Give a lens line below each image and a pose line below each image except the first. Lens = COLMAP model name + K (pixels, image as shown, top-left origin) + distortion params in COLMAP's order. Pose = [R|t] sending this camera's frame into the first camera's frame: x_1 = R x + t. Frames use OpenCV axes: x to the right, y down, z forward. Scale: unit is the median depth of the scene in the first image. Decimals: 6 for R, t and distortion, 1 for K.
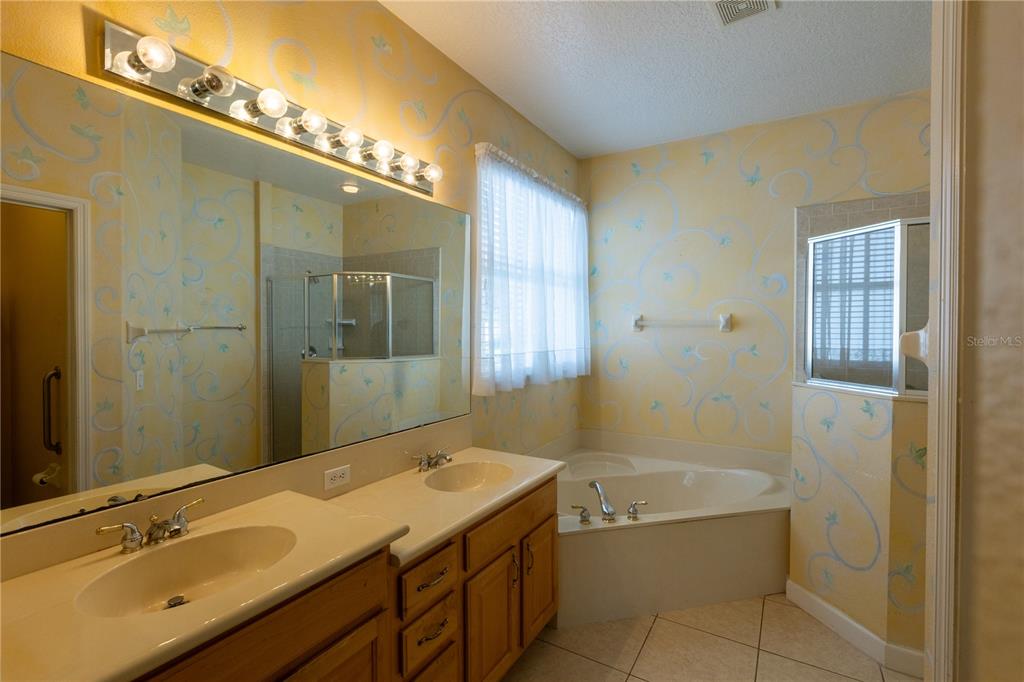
lens RADIAL K [[483.3, 0, 504.8], [0, 483.3, 333.5], [0, 0, 1]] dist [-0.002070, -0.000107]
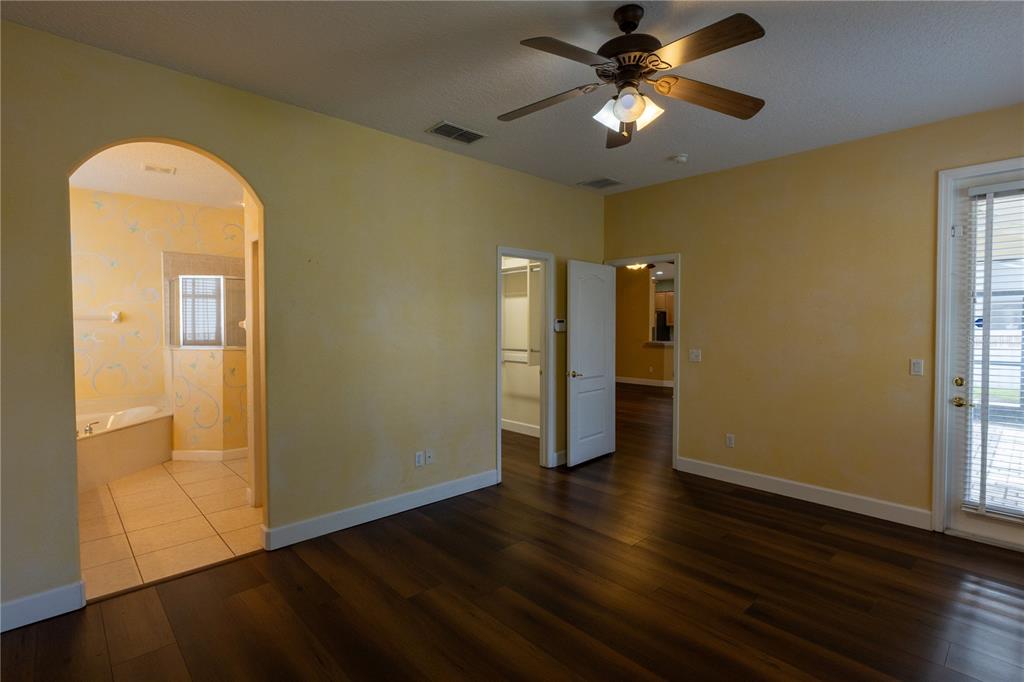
lens RADIAL K [[483.3, 0, 513.8], [0, 483.3, 335.9], [0, 0, 1]] dist [-0.002070, -0.000107]
pose [[0.273308, -0.028321, 0.961509, -0.703120], [0.011769, 0.999590, 0.026097, 0.012676], [-0.961854, 0.004183, 0.273530, -0.667493]]
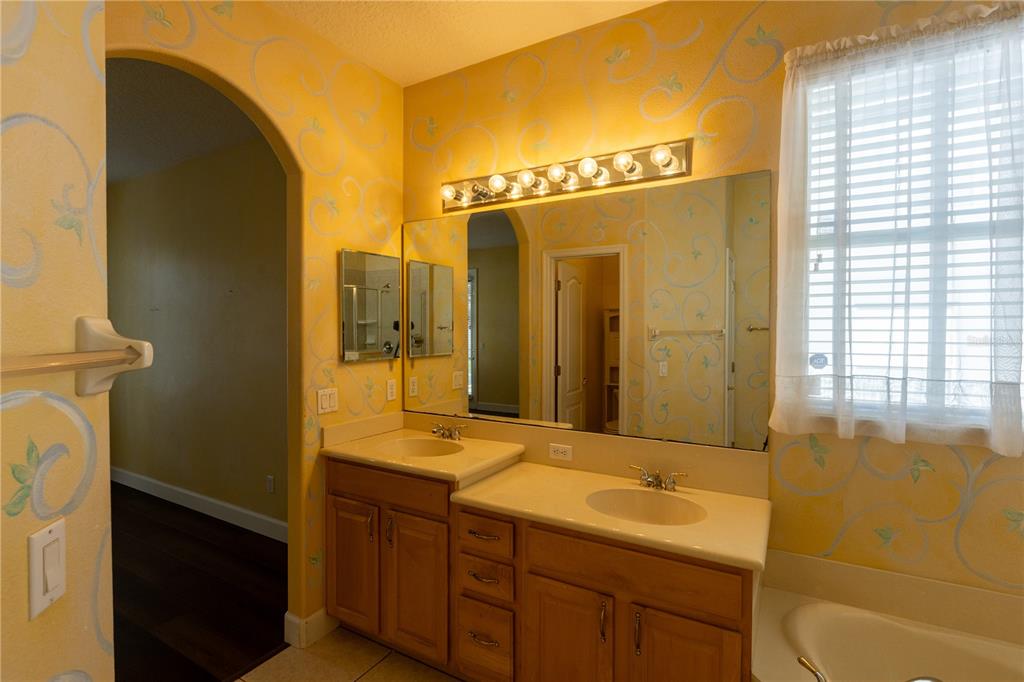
lens RADIAL K [[483.3, 0, 510.2], [0, 483.3, 336.0], [0, 0, 1]] dist [-0.002070, -0.000107]
pose [[0.004599, 0.014147, -0.999889, 0.844464], [-0.007267, 0.999874, 0.014113, -0.014546], [0.999963, 0.007201, 0.004701, 0.828117]]
